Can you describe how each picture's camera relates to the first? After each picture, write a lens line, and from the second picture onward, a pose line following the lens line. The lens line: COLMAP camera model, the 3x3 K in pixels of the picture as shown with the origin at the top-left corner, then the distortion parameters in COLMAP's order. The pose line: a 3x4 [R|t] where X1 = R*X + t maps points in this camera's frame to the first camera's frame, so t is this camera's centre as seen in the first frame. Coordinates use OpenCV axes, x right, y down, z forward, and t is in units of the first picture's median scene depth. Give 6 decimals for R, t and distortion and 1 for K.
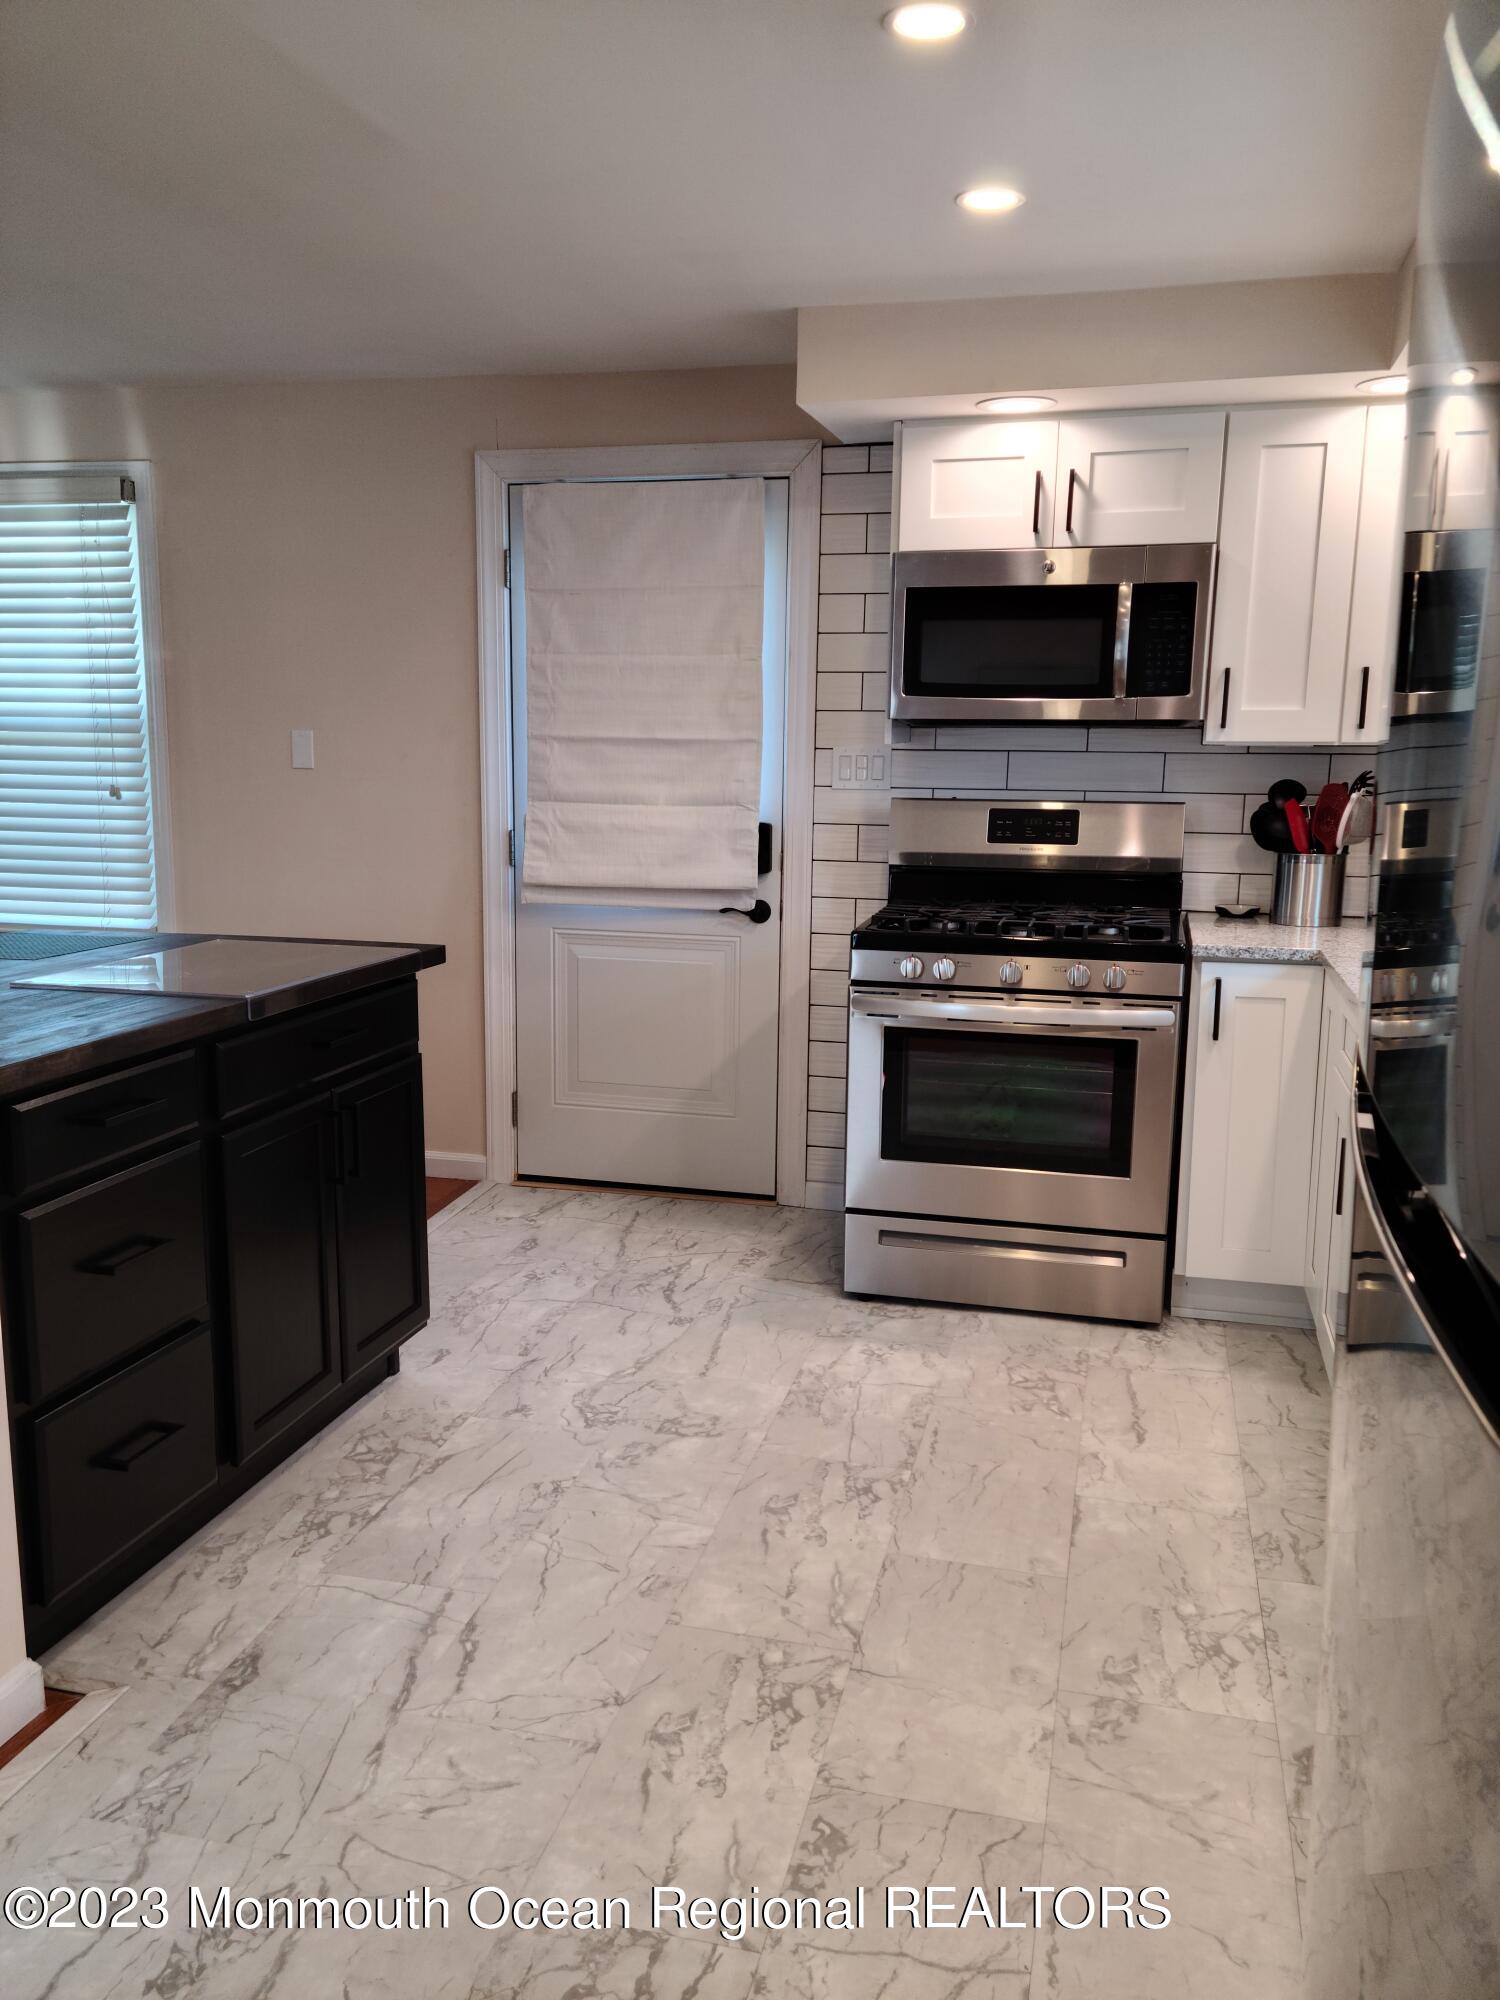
lens RADIAL K [[1590.3, 0, 750.0], [0, 1590.3, 1000.0], [0, 0, 1]] dist [0.096332, -0.004065]
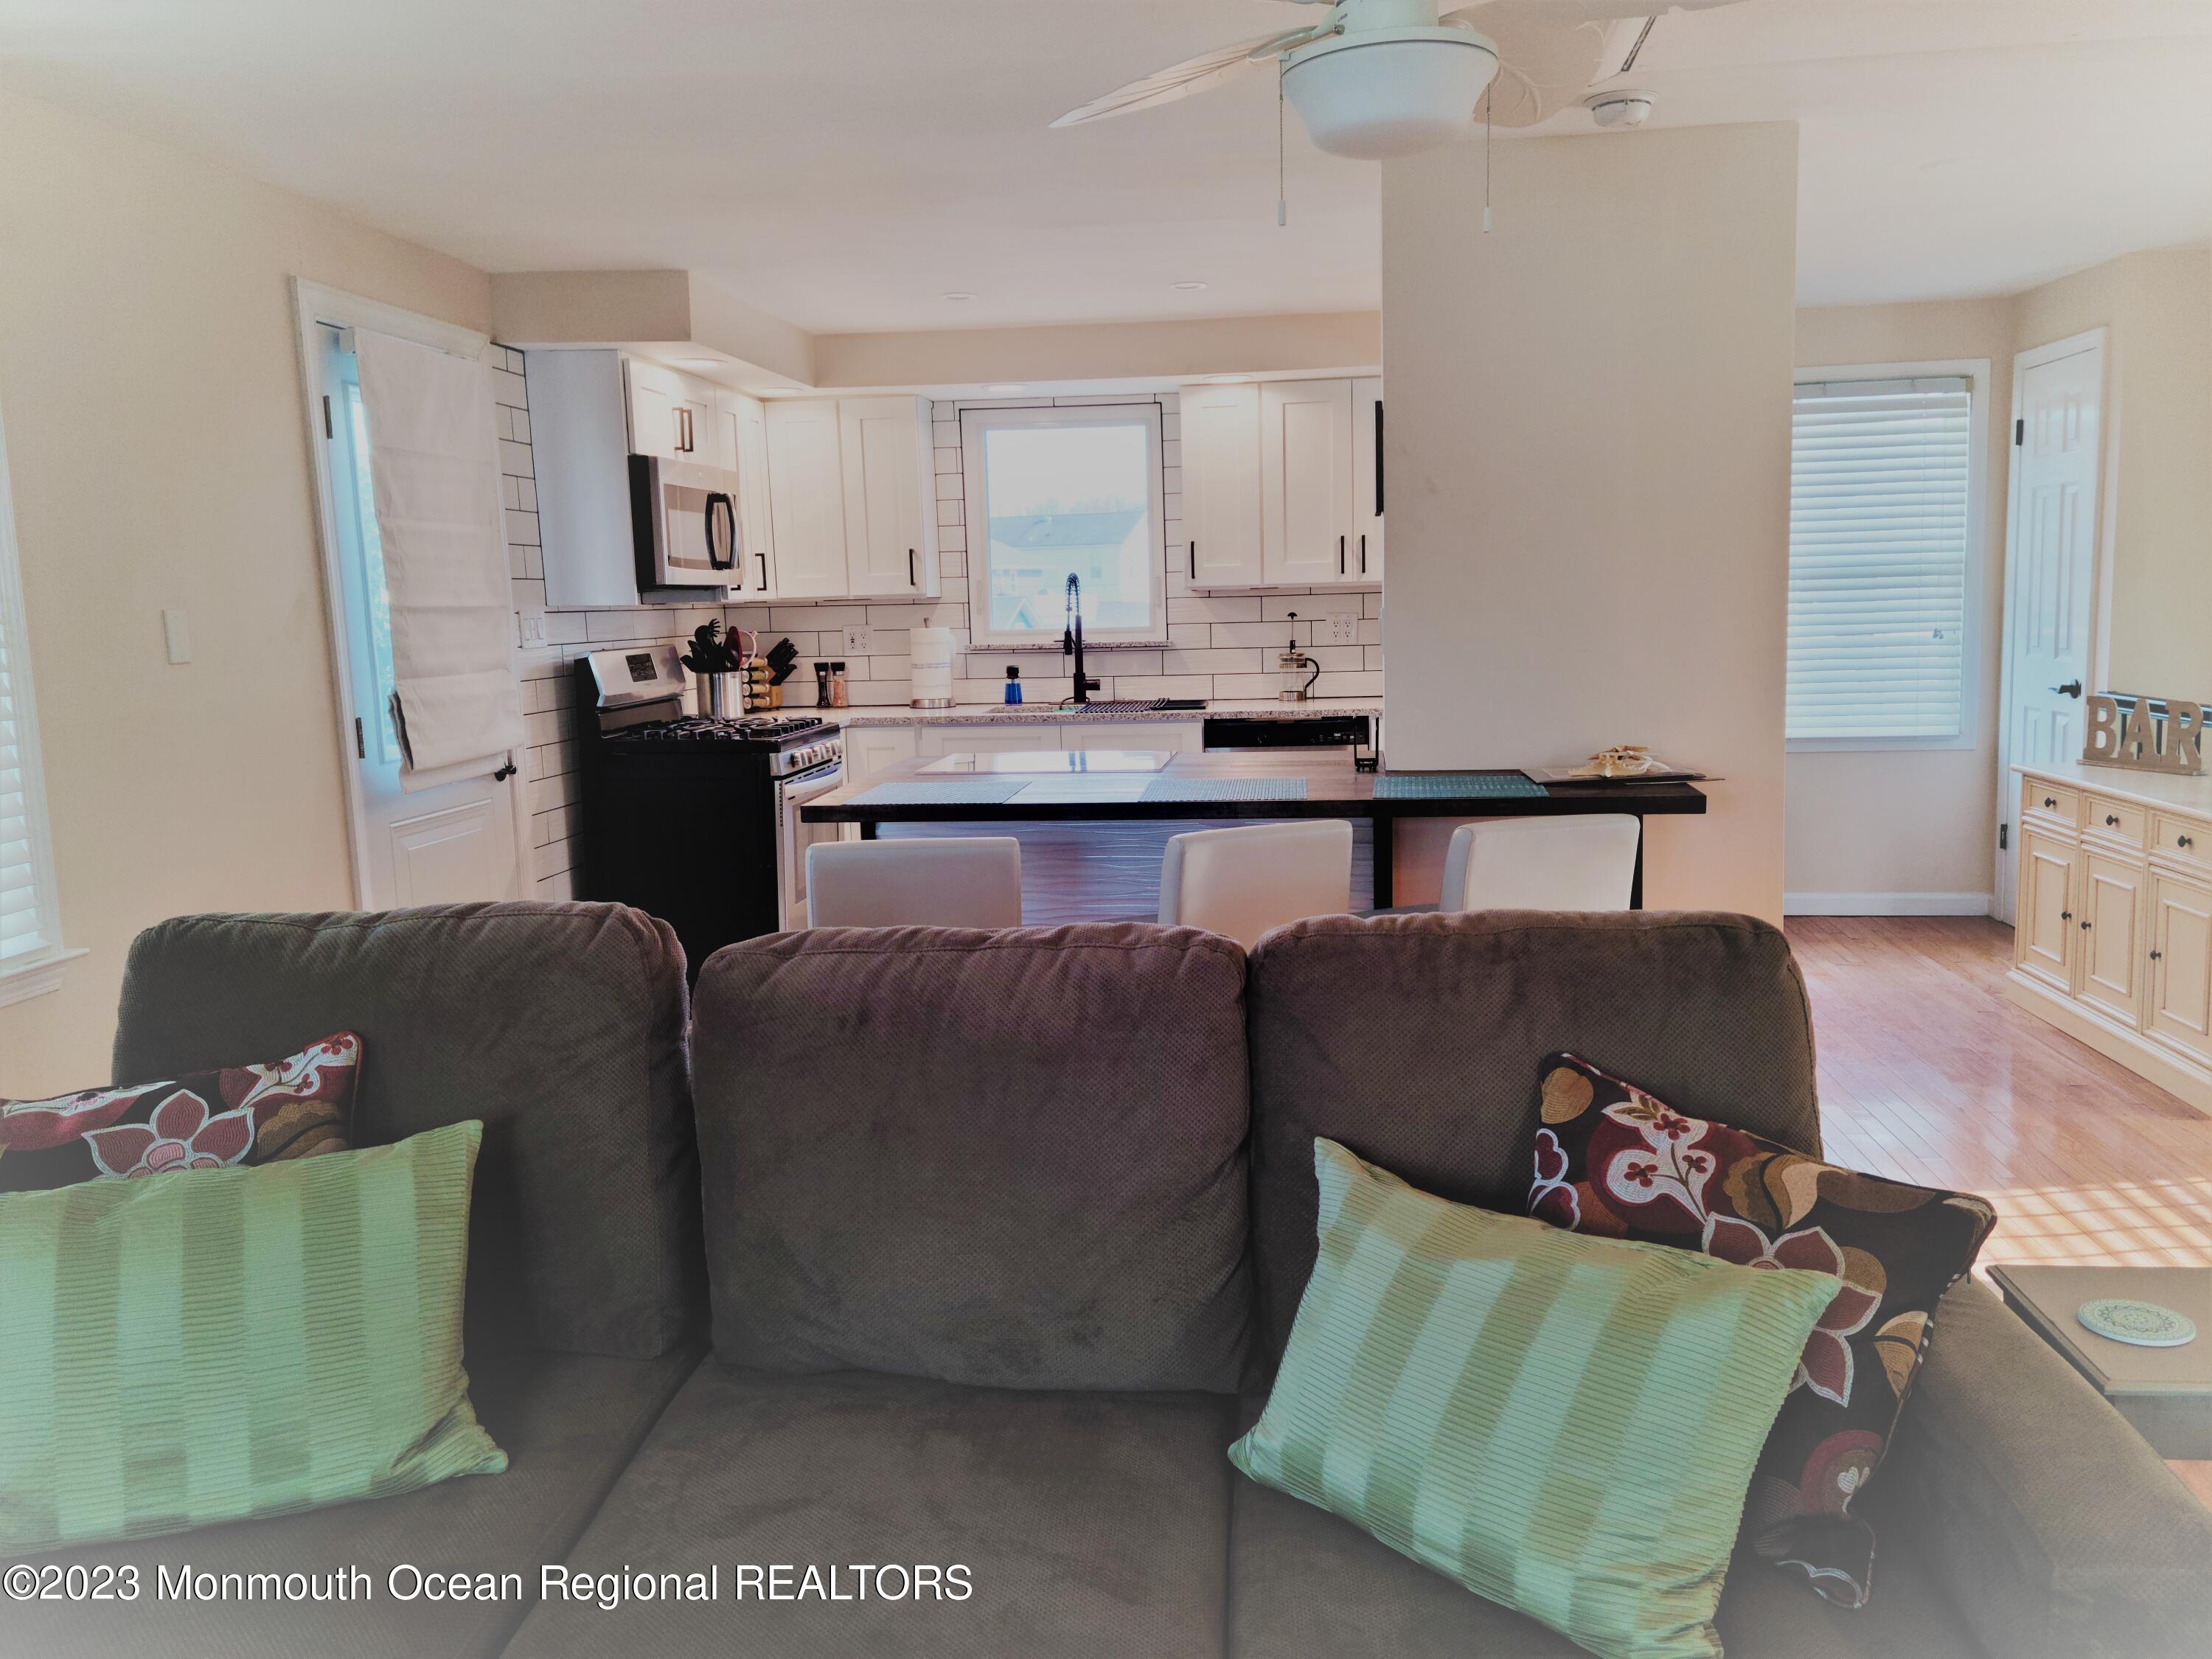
lens RADIAL K [[1758.9, 0, 1116.4], [0, 1758.9, 837.3], [0, 0, 1]] dist [0.096332, -0.004065]
pose [[-0.156421, -0.140580, 0.977635, -1.314073], [0.198348, 0.965184, 0.170525, -0.145014], [-0.967570, 0.220585, -0.123091, 0.839622]]
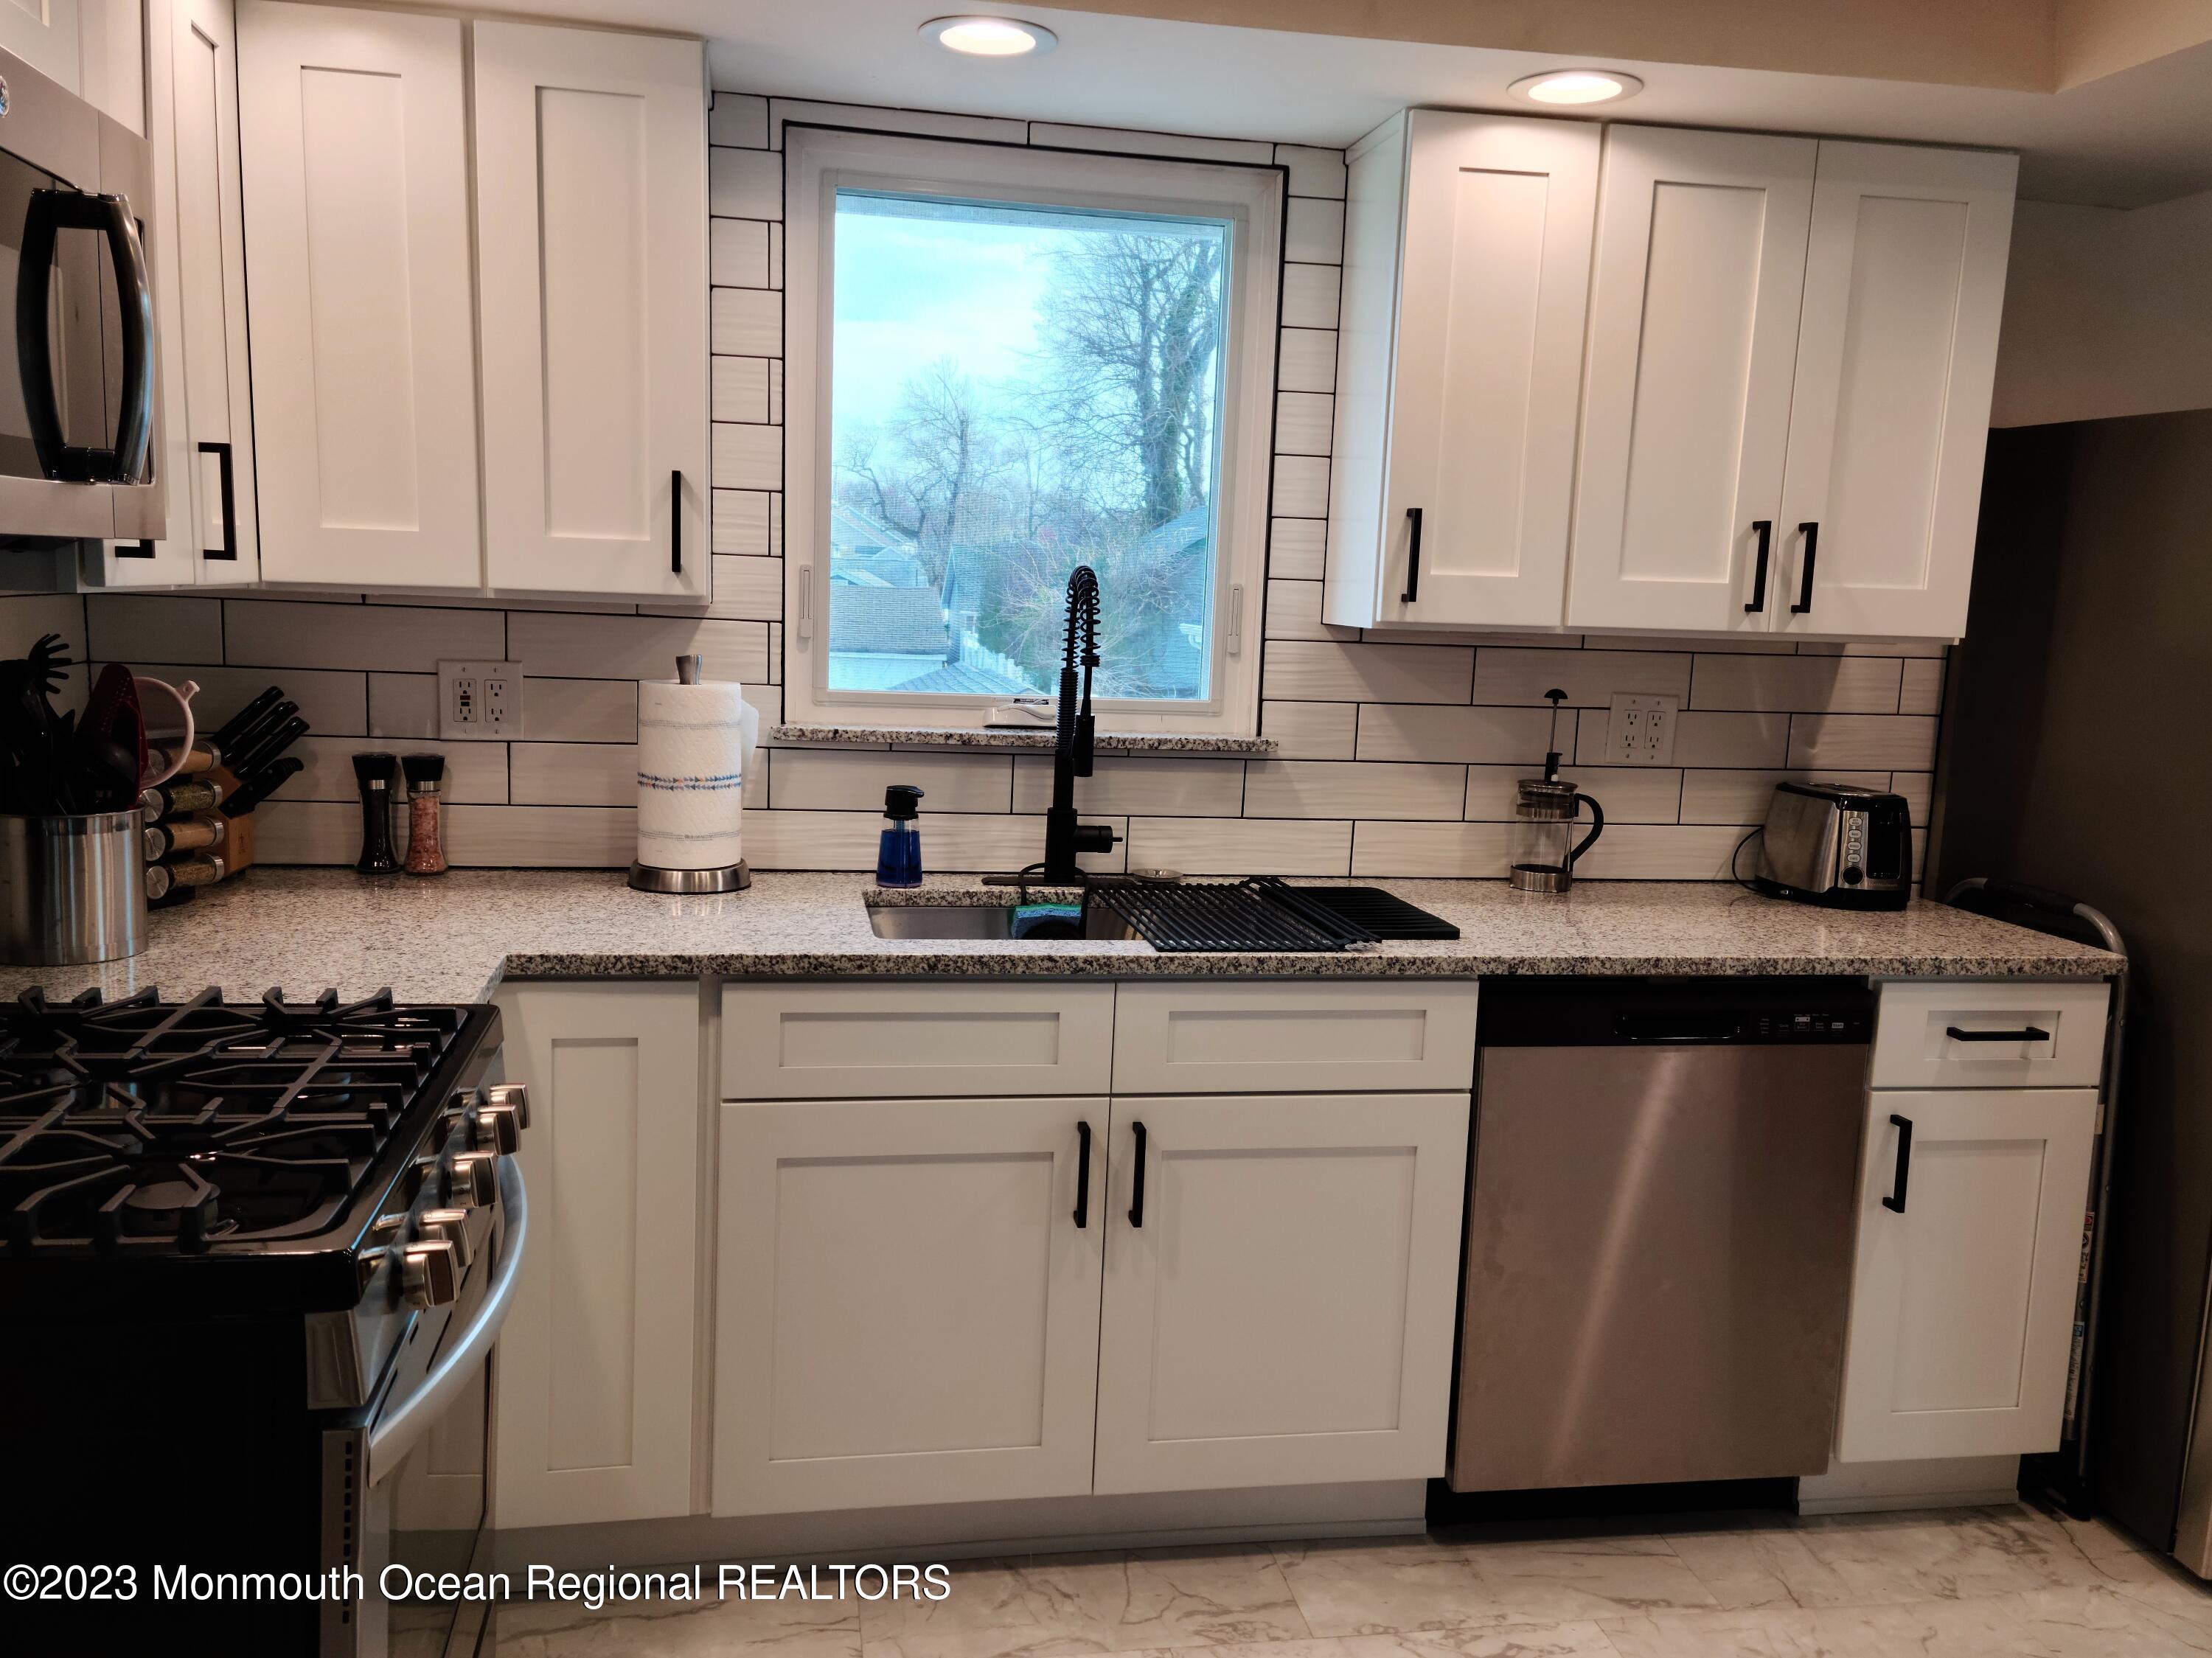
lens RADIAL K [[1815.5, 0, 1106.0], [0, 1815.5, 829.0], [0, 0, 1]] dist [0.066592, -0.006949]
pose [[-0.428329, -0.146682, 0.891638, -0.262696], [0.117520, 0.969314, 0.215915, -0.160783], [-0.895948, 0.197268, -0.397948, 0.902829]]
